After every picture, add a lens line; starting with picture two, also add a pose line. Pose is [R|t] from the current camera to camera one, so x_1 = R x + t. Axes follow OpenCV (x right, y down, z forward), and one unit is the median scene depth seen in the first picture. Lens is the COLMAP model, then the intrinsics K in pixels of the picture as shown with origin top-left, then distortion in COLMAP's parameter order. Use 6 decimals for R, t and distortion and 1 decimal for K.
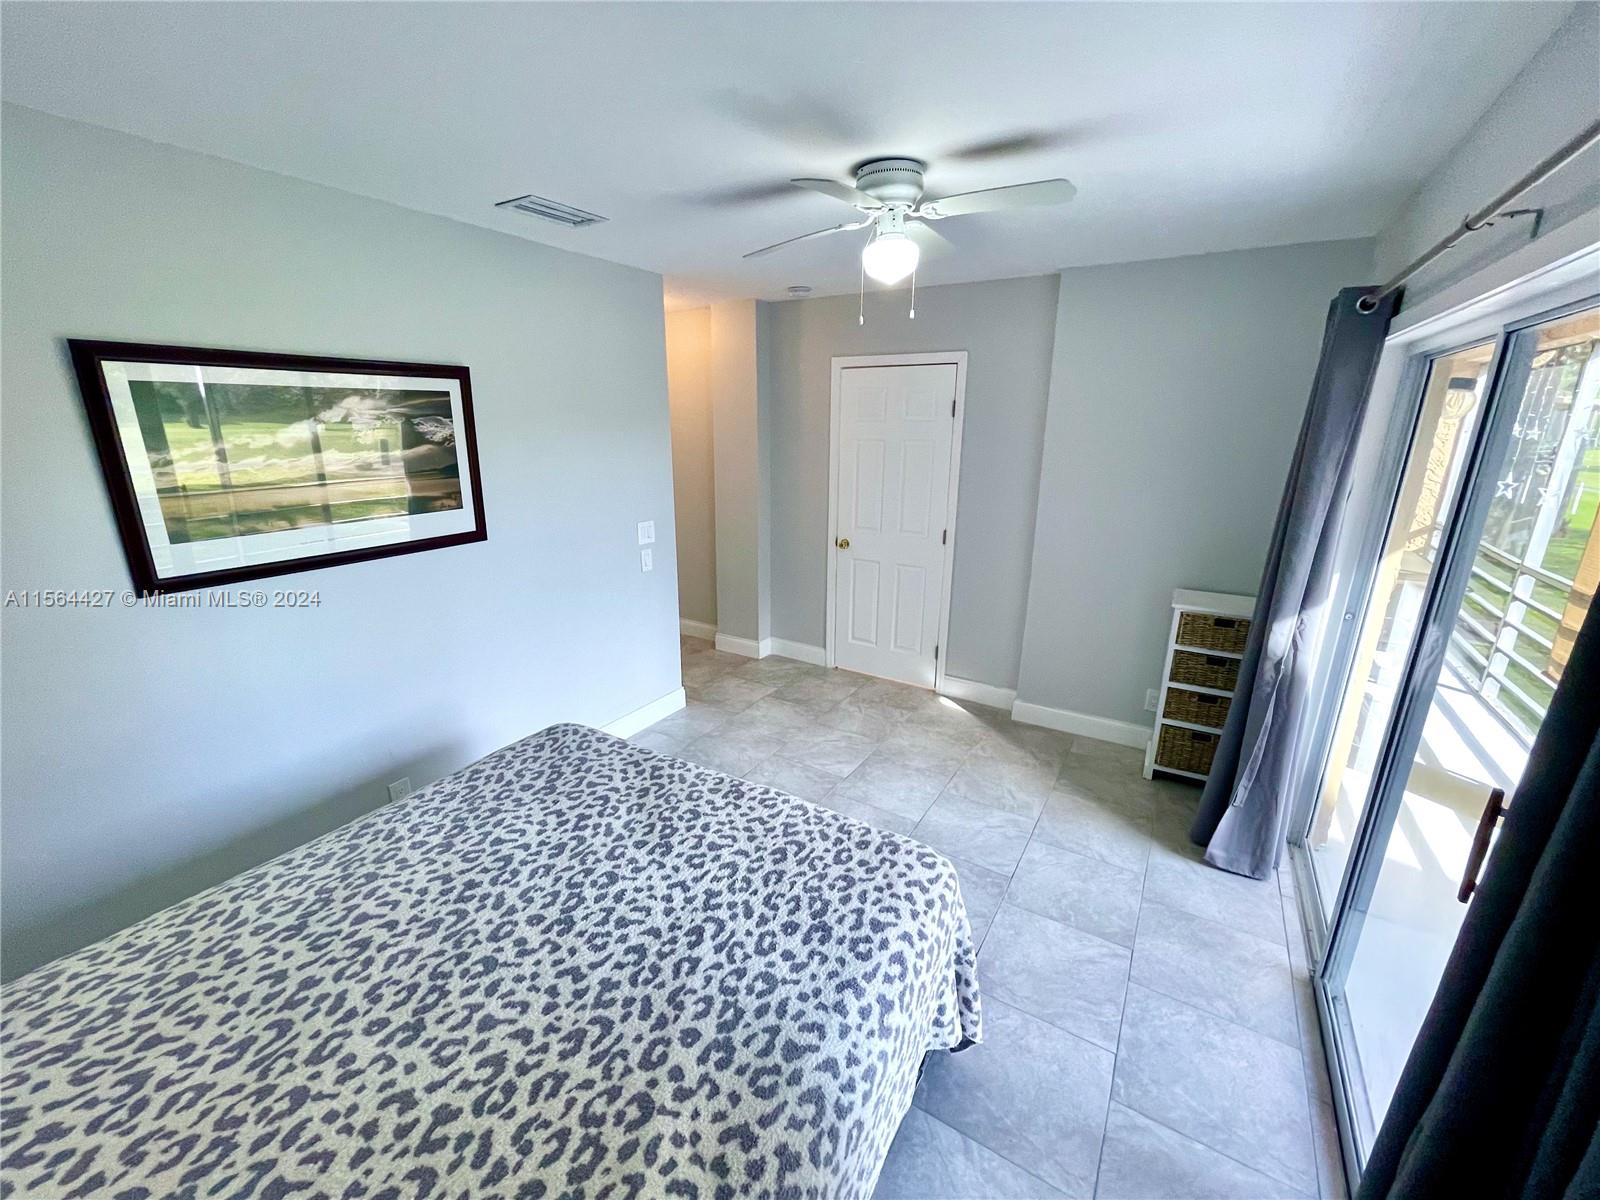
lens RADIAL K [[637.6, 0, 767.7], [0, 637.6, 594.3], [0, 0, 1]] dist [0.000558, 0.000030]
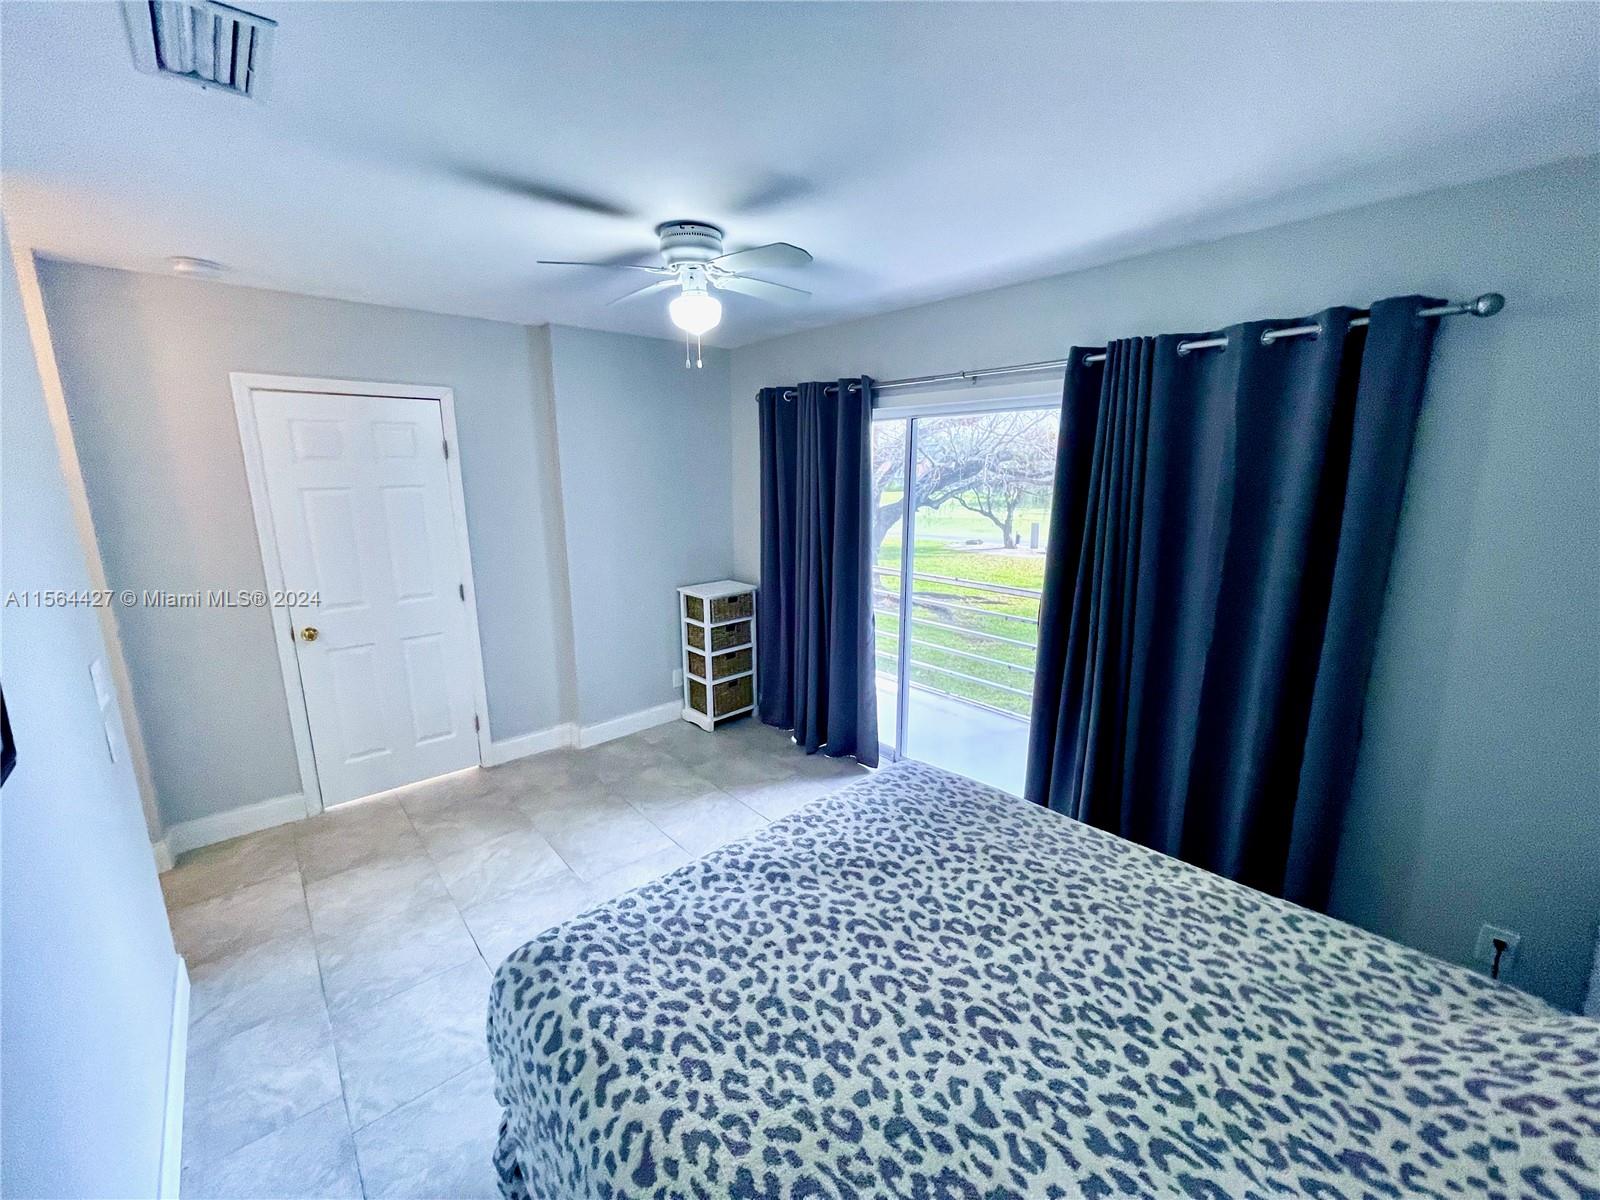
lens RADIAL K [[649.1, 0, 794.6], [0, 649.1, 604.8], [0, 0, 1]] dist [-0.012556, 0.006021]
pose [[0.280199, -0.206454, 0.937478, -1.136905], [0.263928, 0.955530, 0.131545, -0.184583], [-0.922947, 0.210568, 0.322227, 0.749628]]
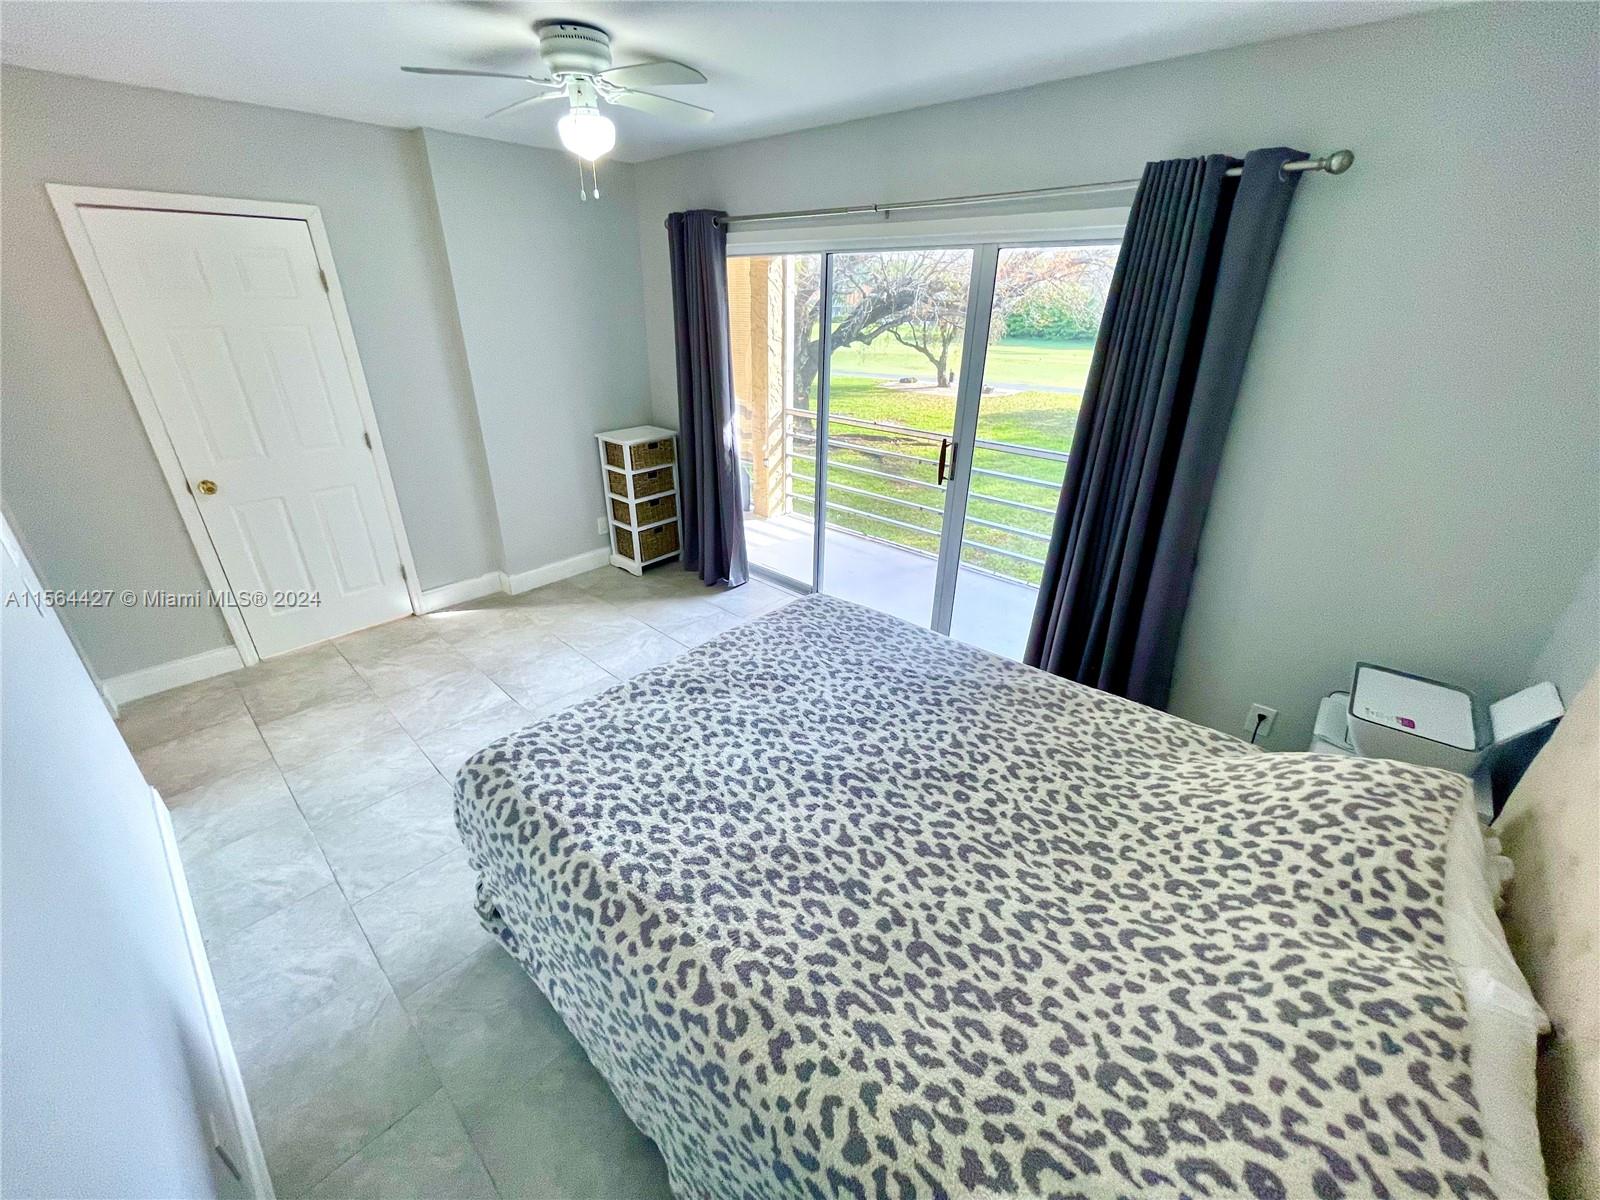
lens RADIAL K [[649.1, 0, 794.6], [0, 649.1, 604.8], [0, 0, 1]] dist [-0.012556, 0.006021]
pose [[0.183140, -0.429672, 0.884218, -1.242145], [0.255955, 0.889251, 0.379104, -0.198182], [-0.949182, 0.156891, 0.272834, 0.662217]]
